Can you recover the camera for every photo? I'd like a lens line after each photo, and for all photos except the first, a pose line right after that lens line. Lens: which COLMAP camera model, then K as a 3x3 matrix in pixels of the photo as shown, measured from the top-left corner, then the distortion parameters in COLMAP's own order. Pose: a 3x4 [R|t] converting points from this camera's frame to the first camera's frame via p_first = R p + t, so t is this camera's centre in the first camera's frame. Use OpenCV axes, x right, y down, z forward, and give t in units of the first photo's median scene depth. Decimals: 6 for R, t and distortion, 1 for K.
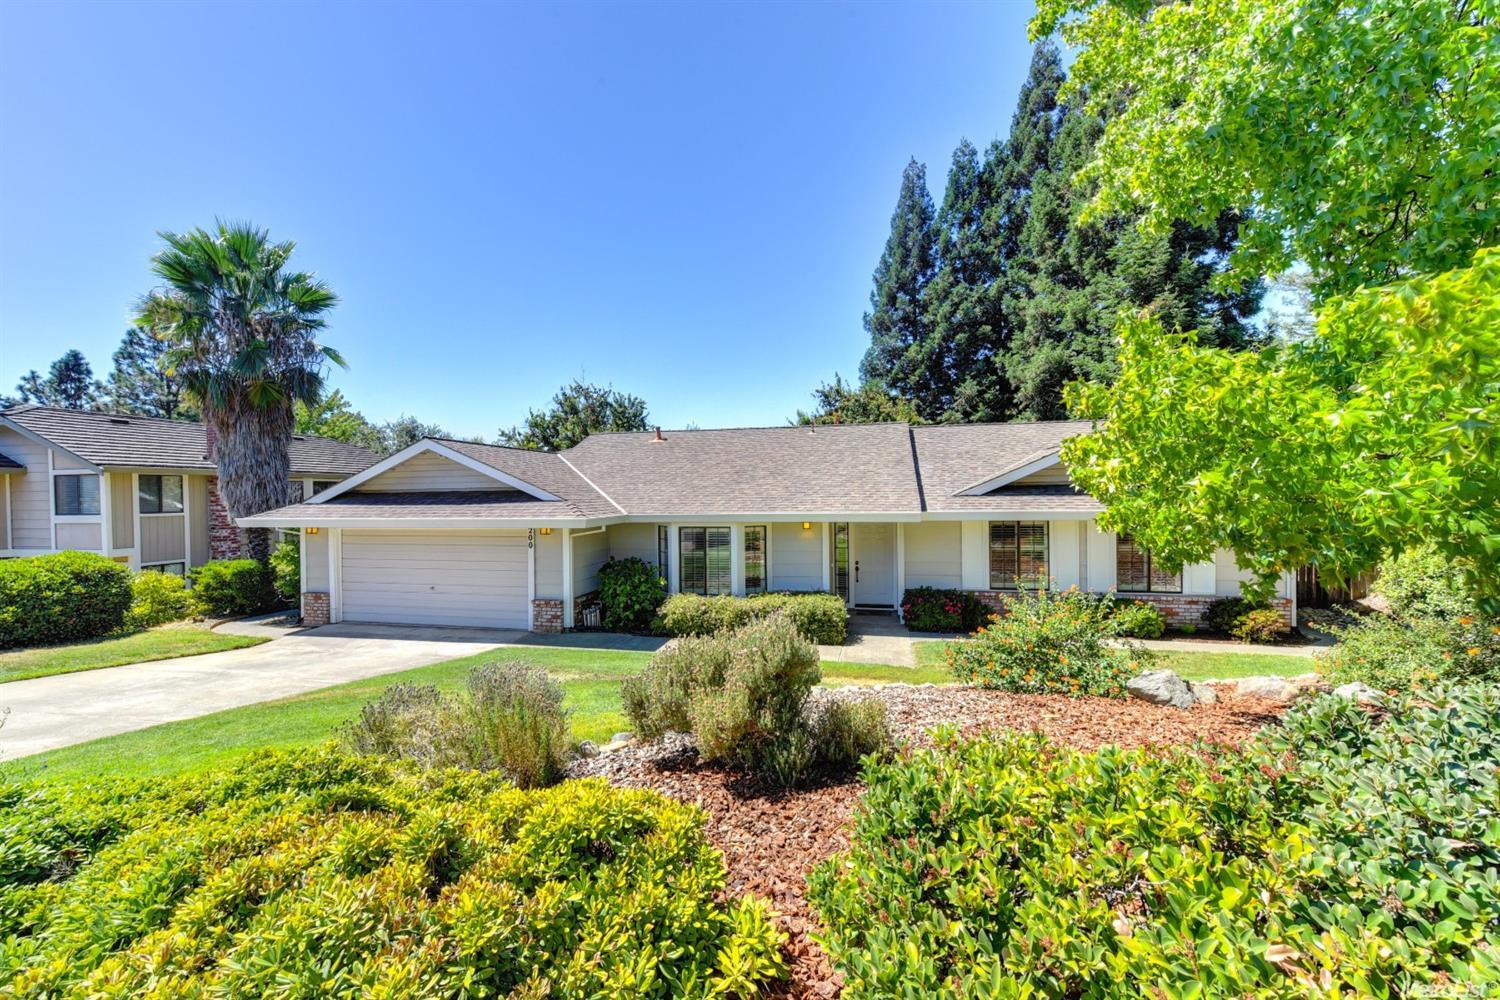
lens RADIAL K [[594.5, 0, 744.9], [0, 594.5, 495.5], [0, 0, 1]] dist [0.008211, -0.000097]
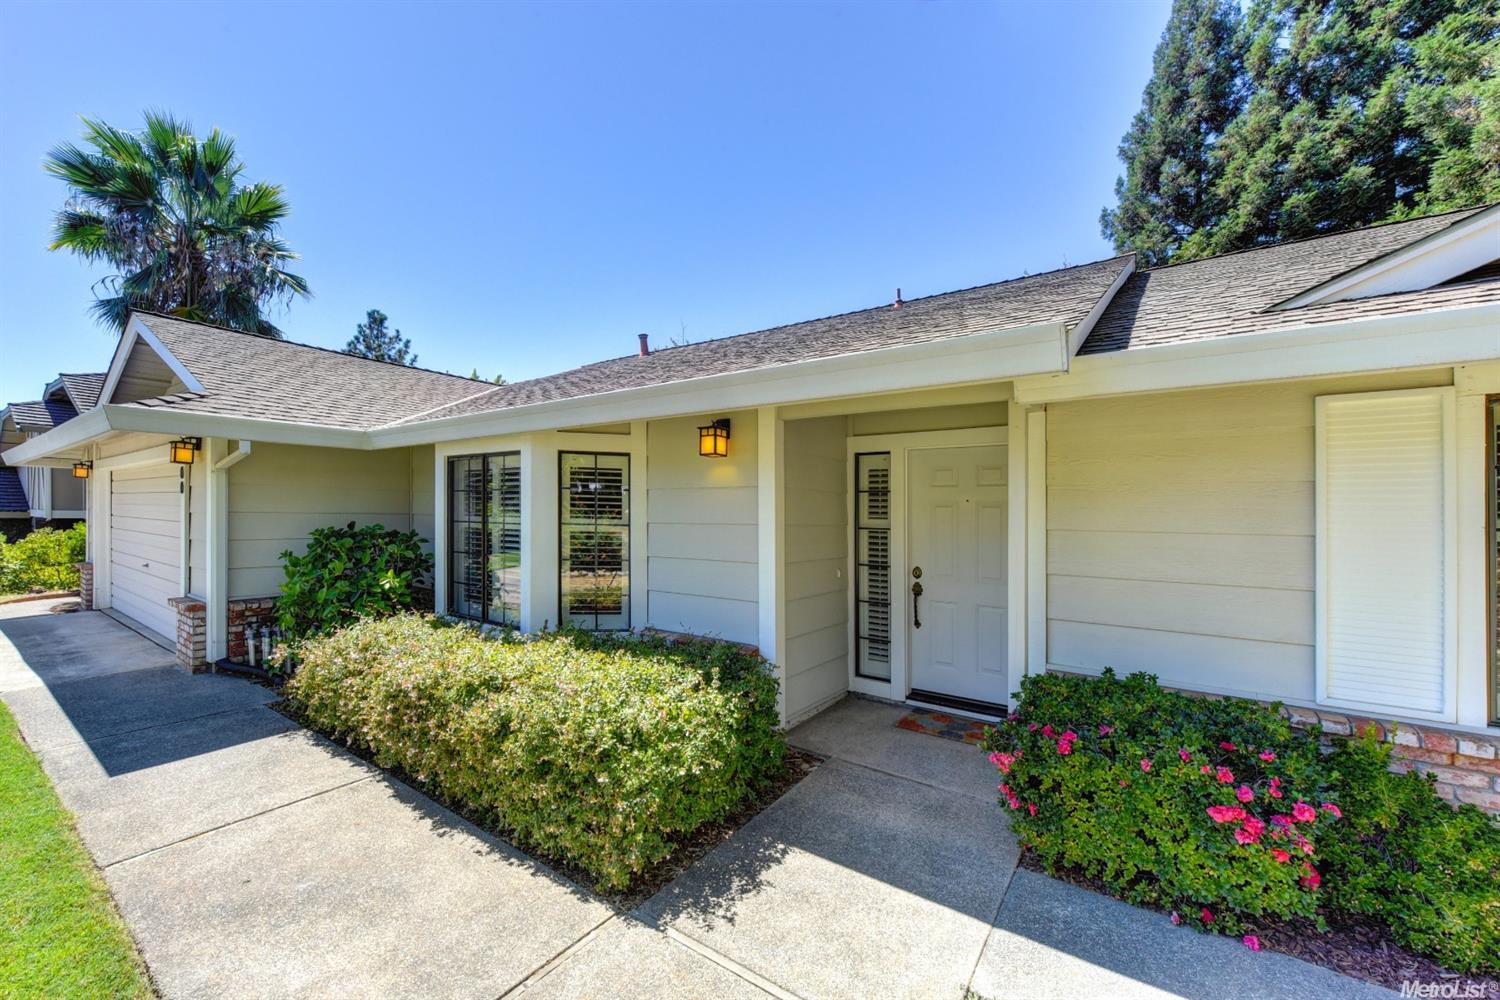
lens RADIAL K [[594.5, 0, 738.0], [0, 594.5, 503.1], [0, 0, 1]] dist [0.008211, -0.000097]
pose [[0.921814, 0.014279, -0.387369, 0.123989], [-0.022994, 0.999576, -0.017874, 0.044598], [0.386950, 0.025383, 0.921751, 0.348768]]
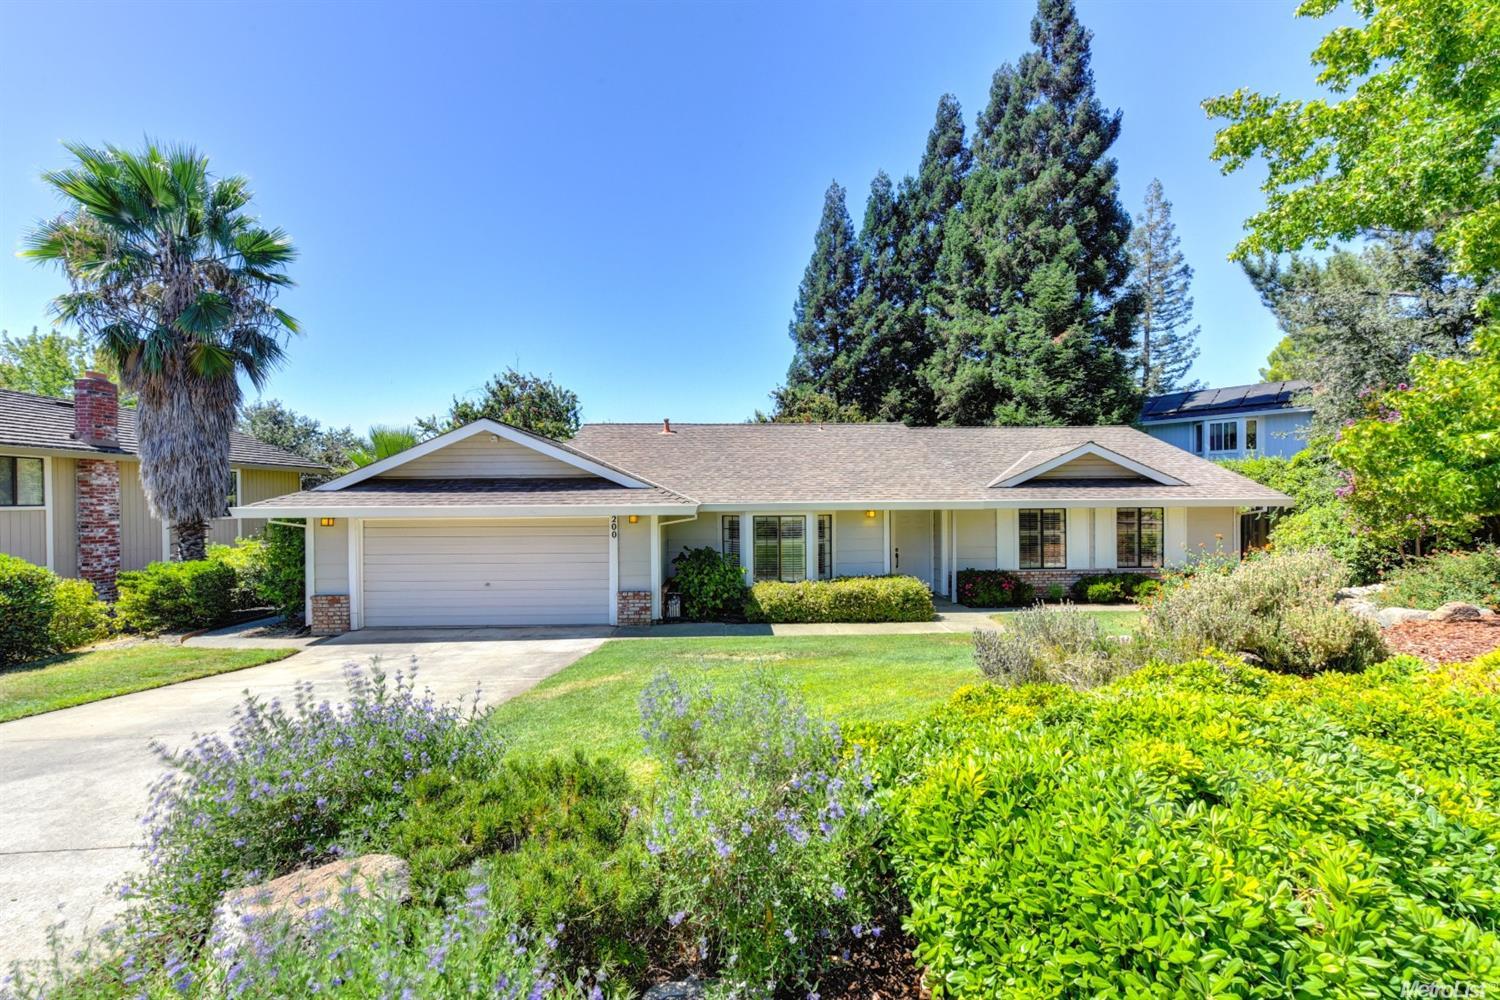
lens RADIAL K [[594.5, 0, 746.5], [0, 594.5, 494.3], [0, 0, 1]] dist [0.008211, -0.000097]
pose [[0.966979, 0.006419, 0.254774, -0.192403], [-0.003467, 0.999922, -0.012034, 0.014449], [-0.254831, 0.010754, 0.966926, 0.013625]]
